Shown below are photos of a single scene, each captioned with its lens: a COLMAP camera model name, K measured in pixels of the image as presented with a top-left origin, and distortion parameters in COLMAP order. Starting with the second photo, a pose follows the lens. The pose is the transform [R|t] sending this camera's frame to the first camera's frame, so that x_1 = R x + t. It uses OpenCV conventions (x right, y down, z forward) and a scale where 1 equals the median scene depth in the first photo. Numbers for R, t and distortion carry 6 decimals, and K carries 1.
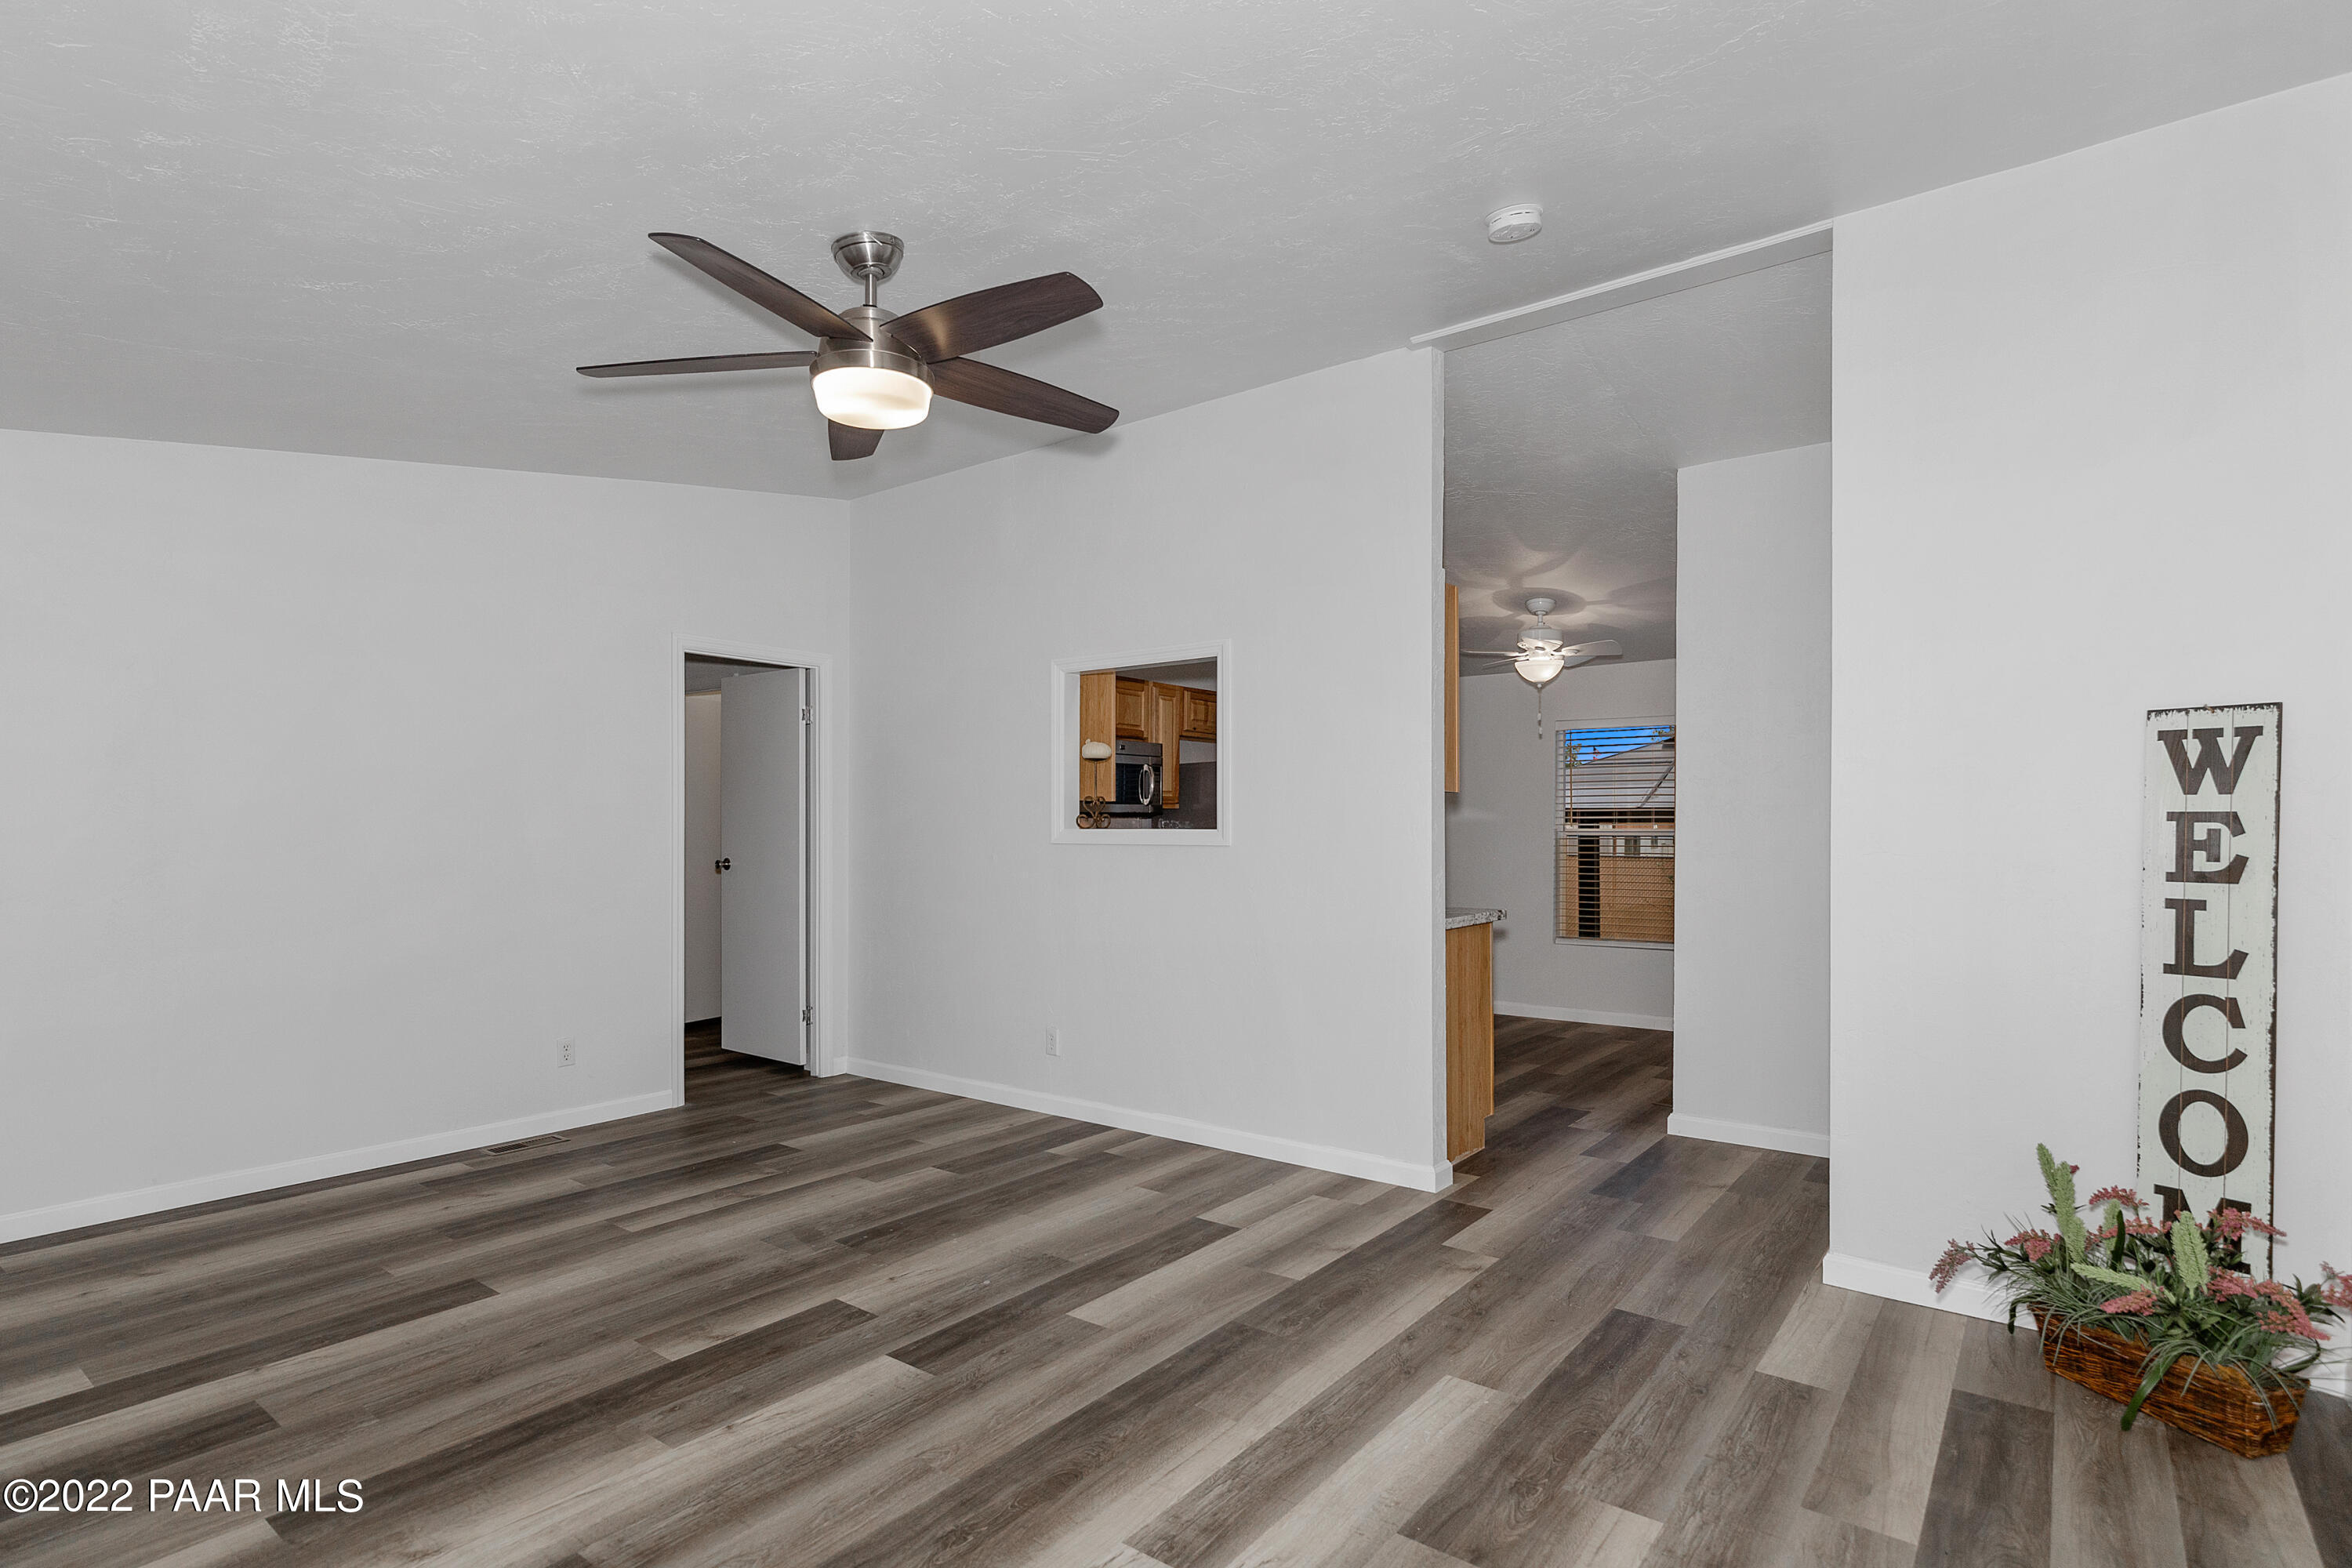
lens RADIAL K [[1205.5, 0, 1128.4], [0, 1205.5, 815.4], [0, 0, 1]] dist [0.006738, -0.002640]
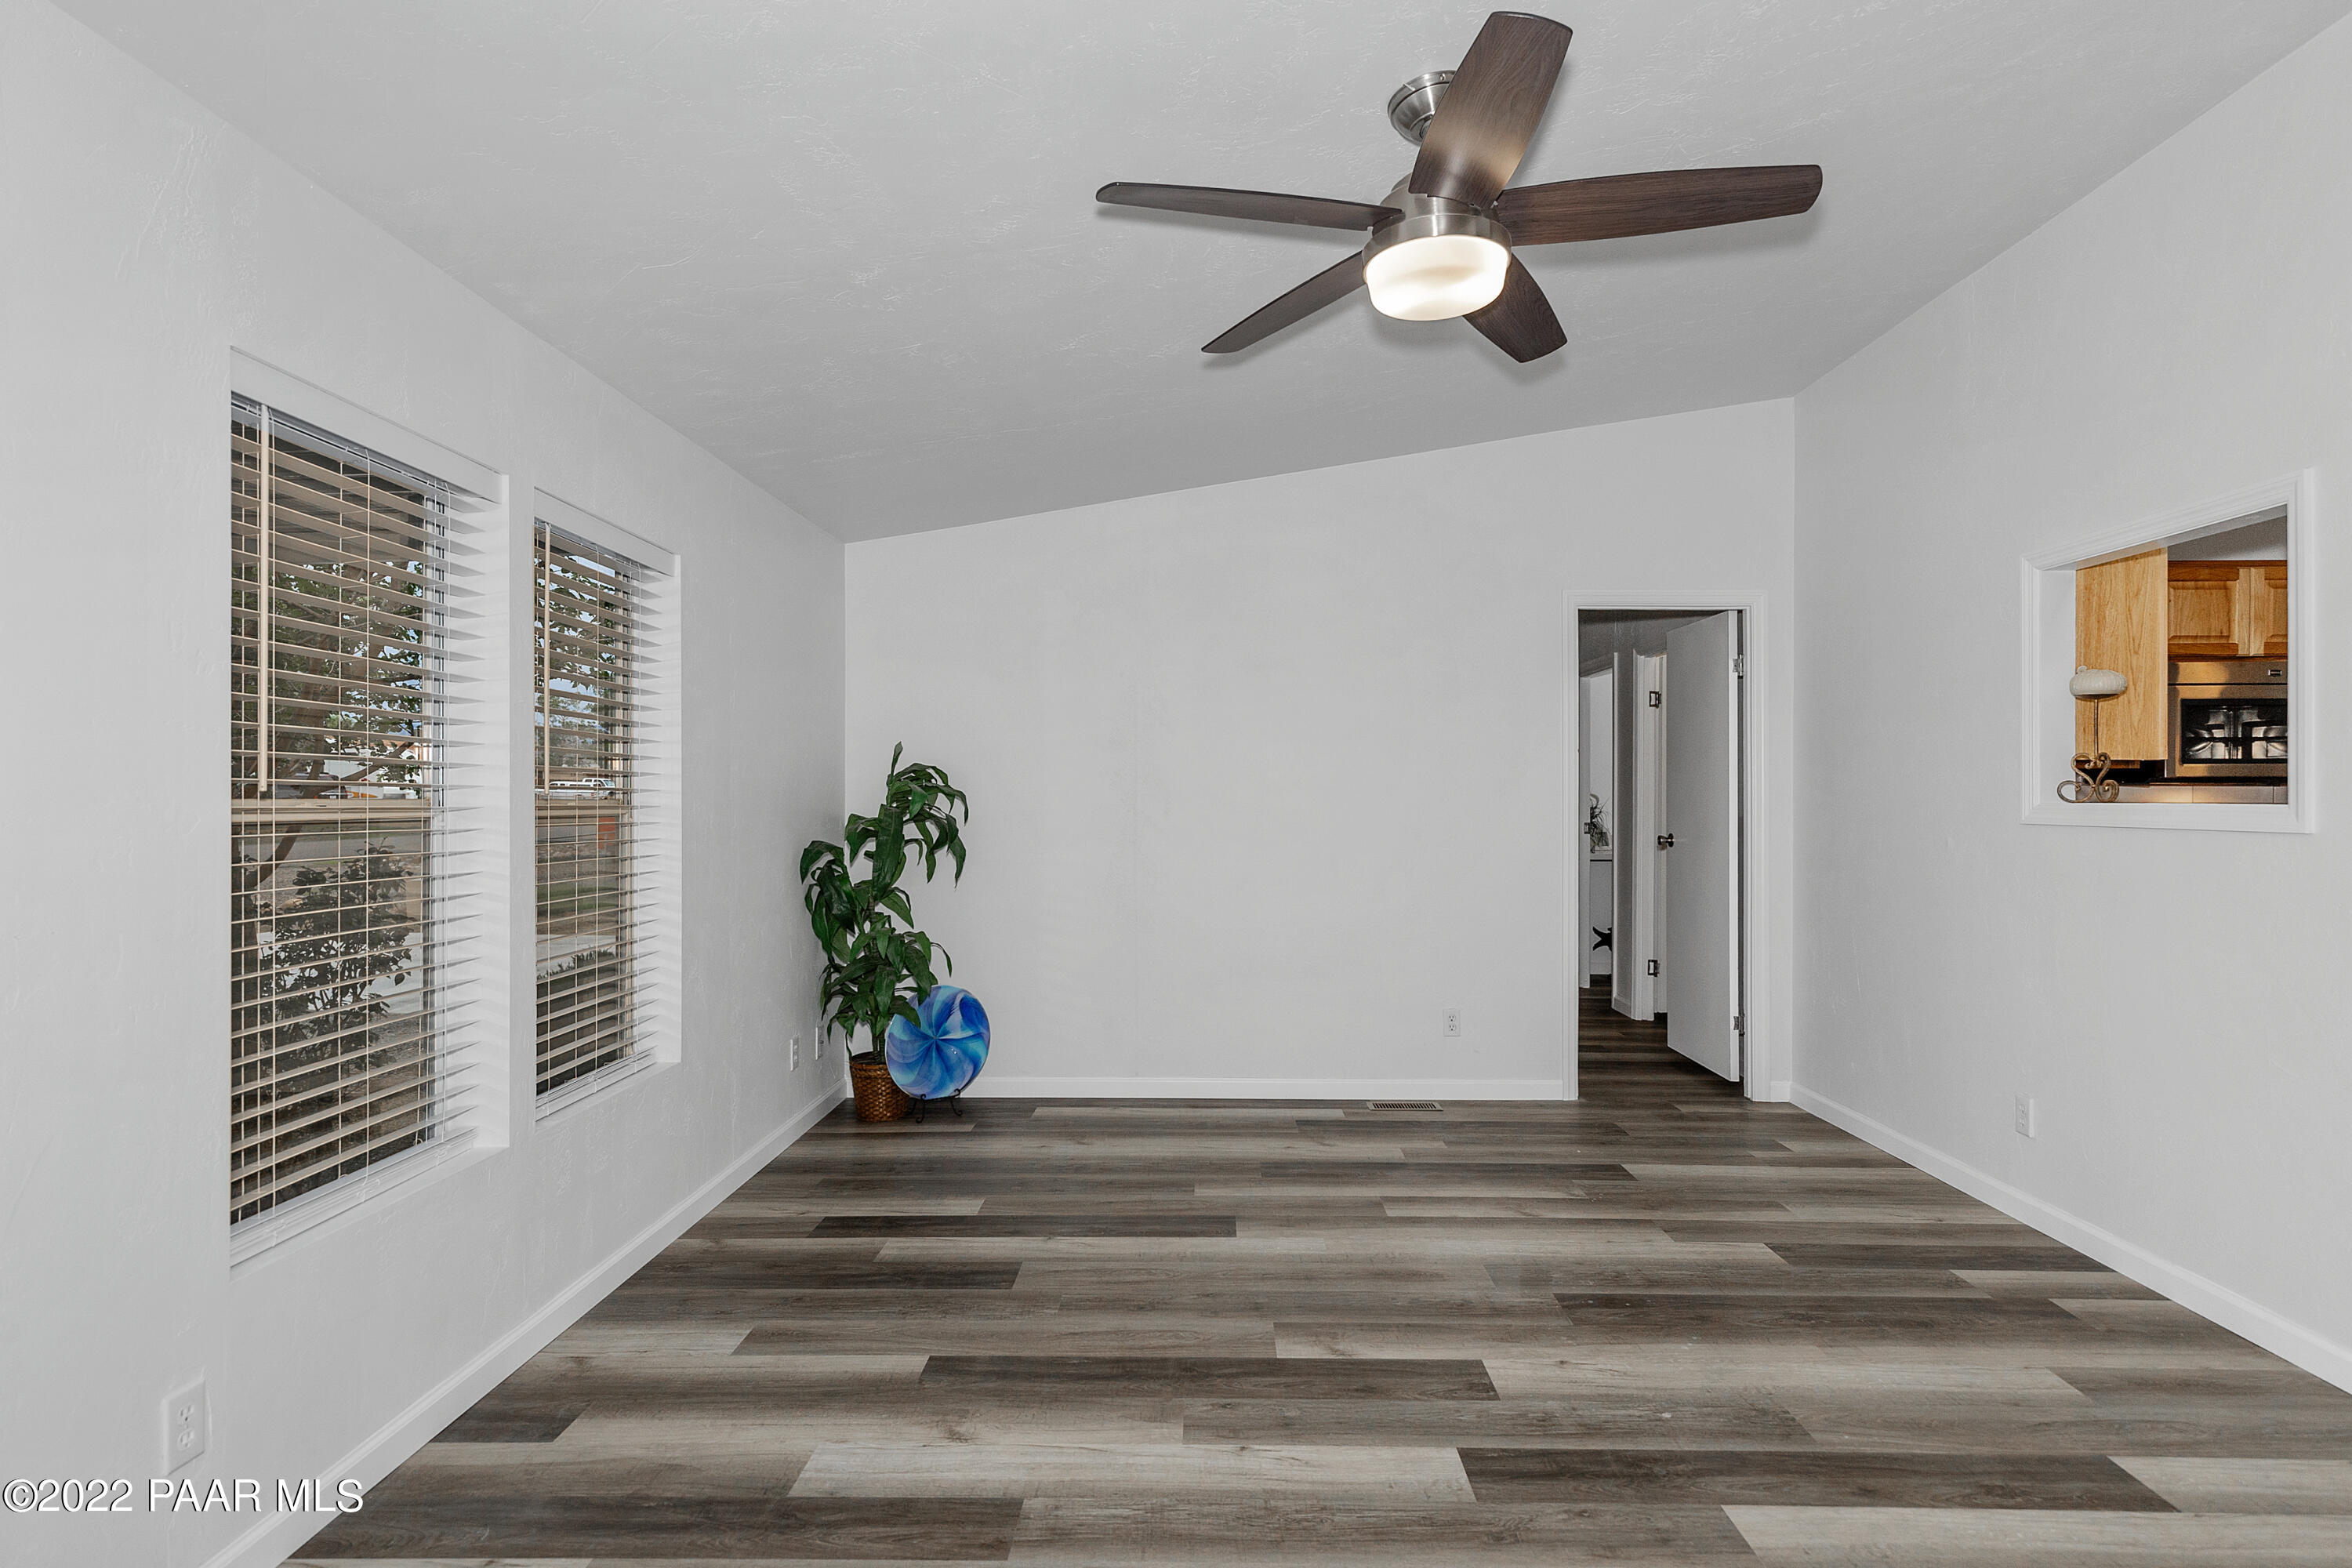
lens RADIAL K [[1205.5, 0, 1178.2], [0, 1205.5, 786.4], [0, 0, 1]] dist [0.006738, -0.002640]
pose [[0.597953, -0.007892, -0.801492, 0.269070], [0.007883, 0.999961, -0.003965, 0.002130], [0.801492, -0.003948, 0.597992, 0.286470]]
